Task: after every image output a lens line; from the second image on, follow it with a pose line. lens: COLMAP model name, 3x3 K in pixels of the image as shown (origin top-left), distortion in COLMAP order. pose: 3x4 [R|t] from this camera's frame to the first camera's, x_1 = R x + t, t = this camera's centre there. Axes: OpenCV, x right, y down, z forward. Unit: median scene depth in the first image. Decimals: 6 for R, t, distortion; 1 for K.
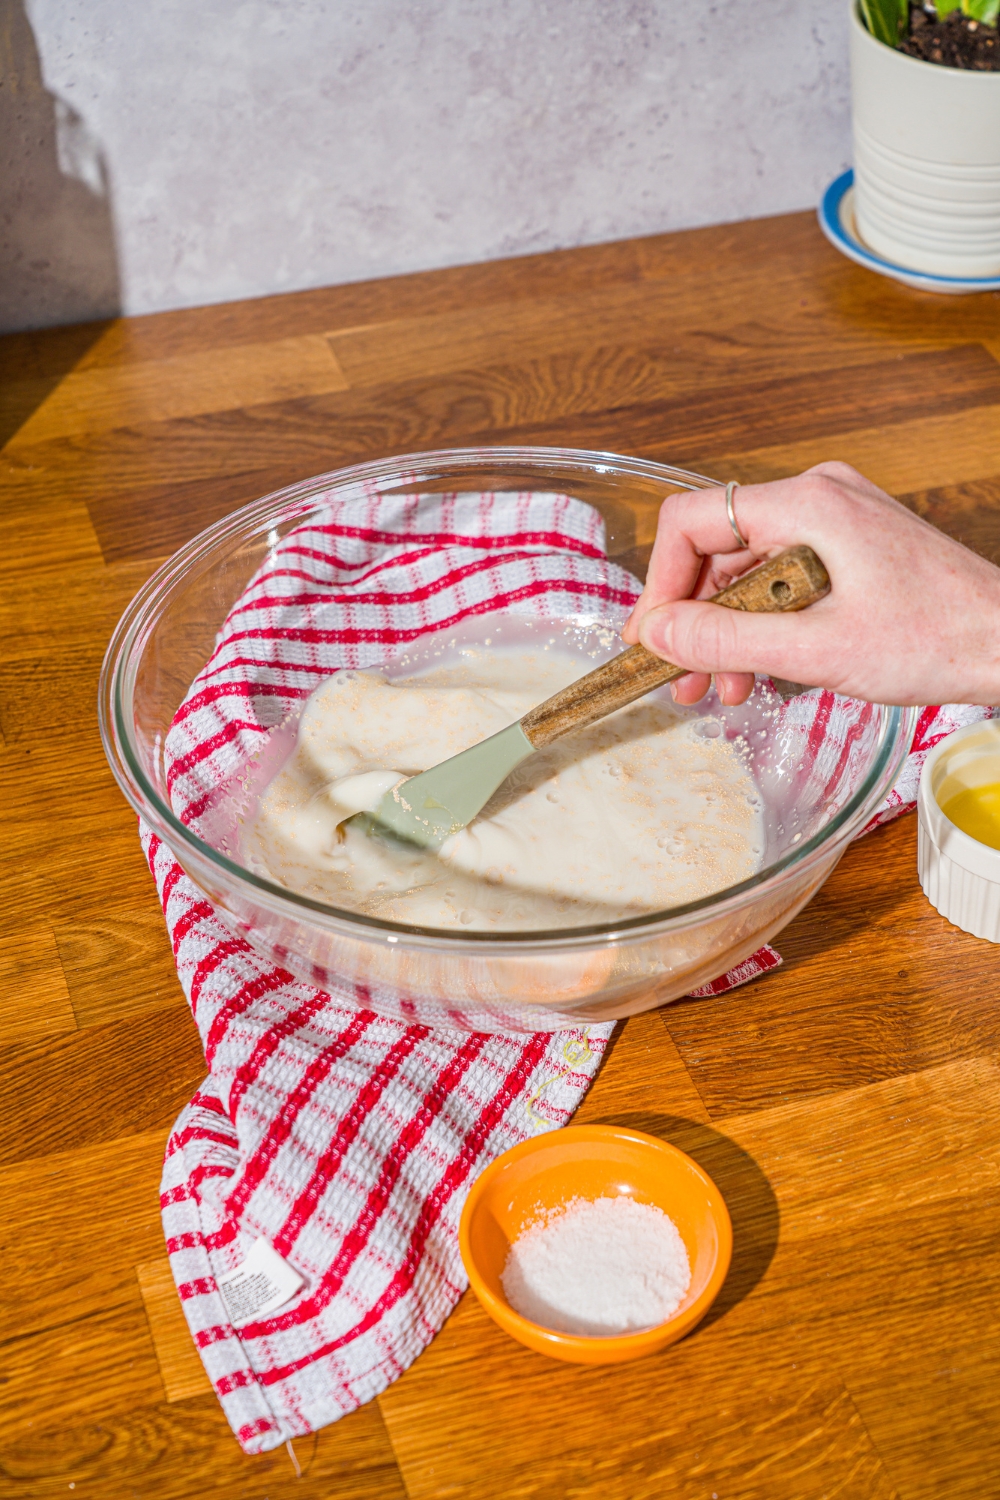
lens RADIAL K [[2491.5, 0, 500.0], [0, 2491.5, 750.0], [0, 0, 1]] dist [0.049093, 0.062963]
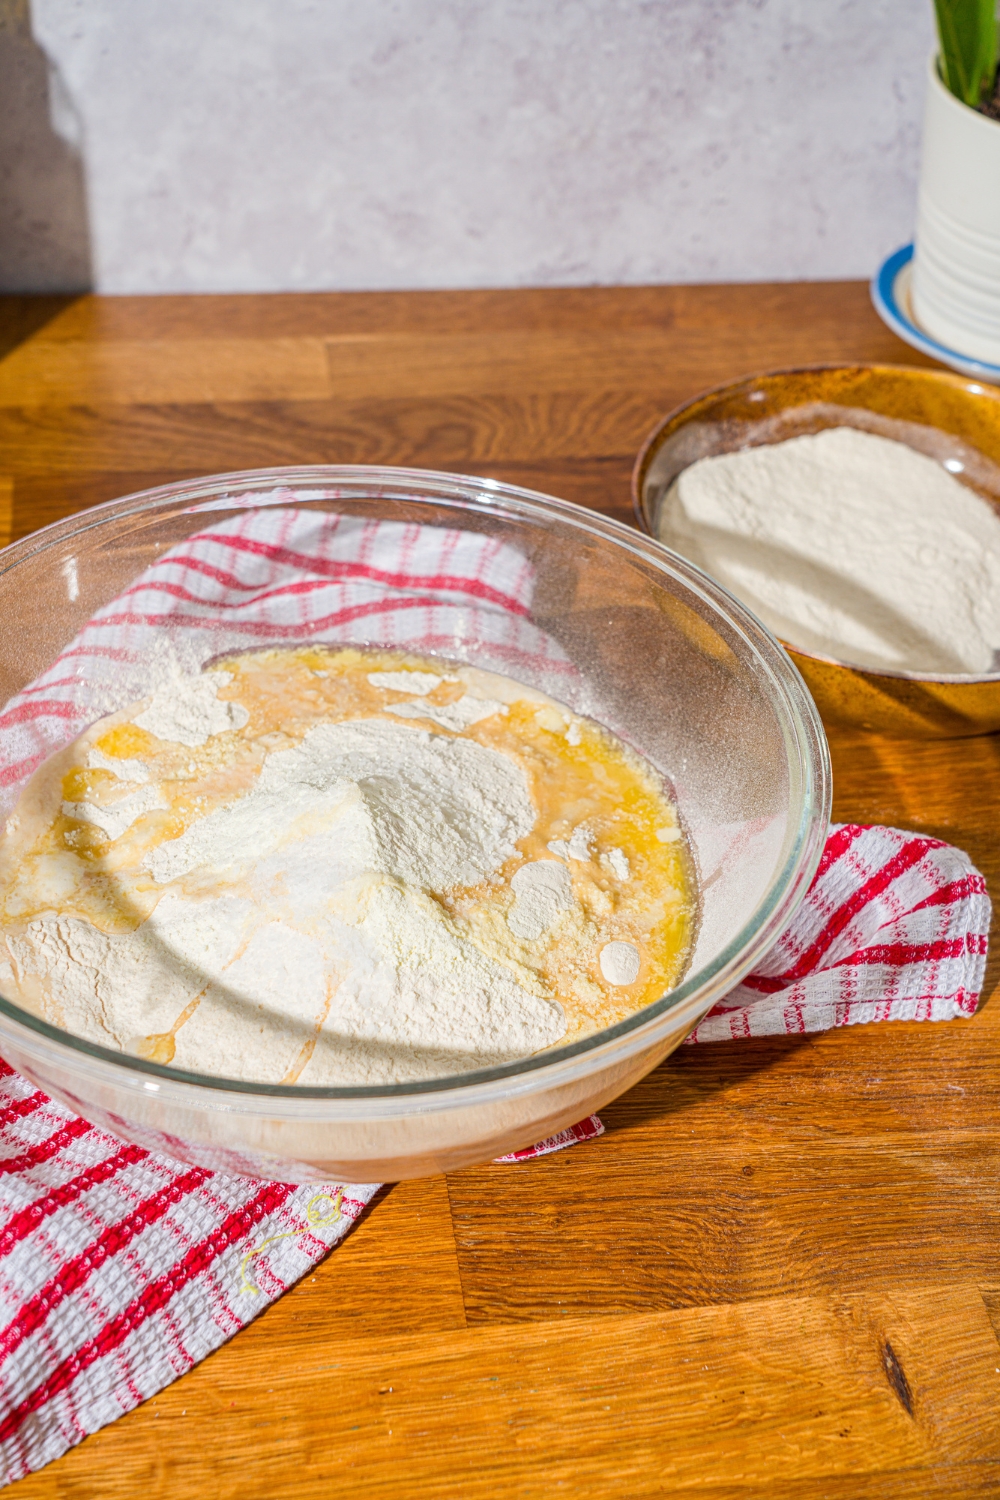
lens RADIAL K [[2084.3, 0, 500.0], [0, 2084.3, 750.0], [0, 0, 1]] dist [0.040322, 0.045577]
pose [[0.985239, 0.148246, -0.085603, 0.093930], [-0.147606, 0.988950, 0.013793, -0.036270], [0.086702, -0.000954, 0.996234, 0.237950]]
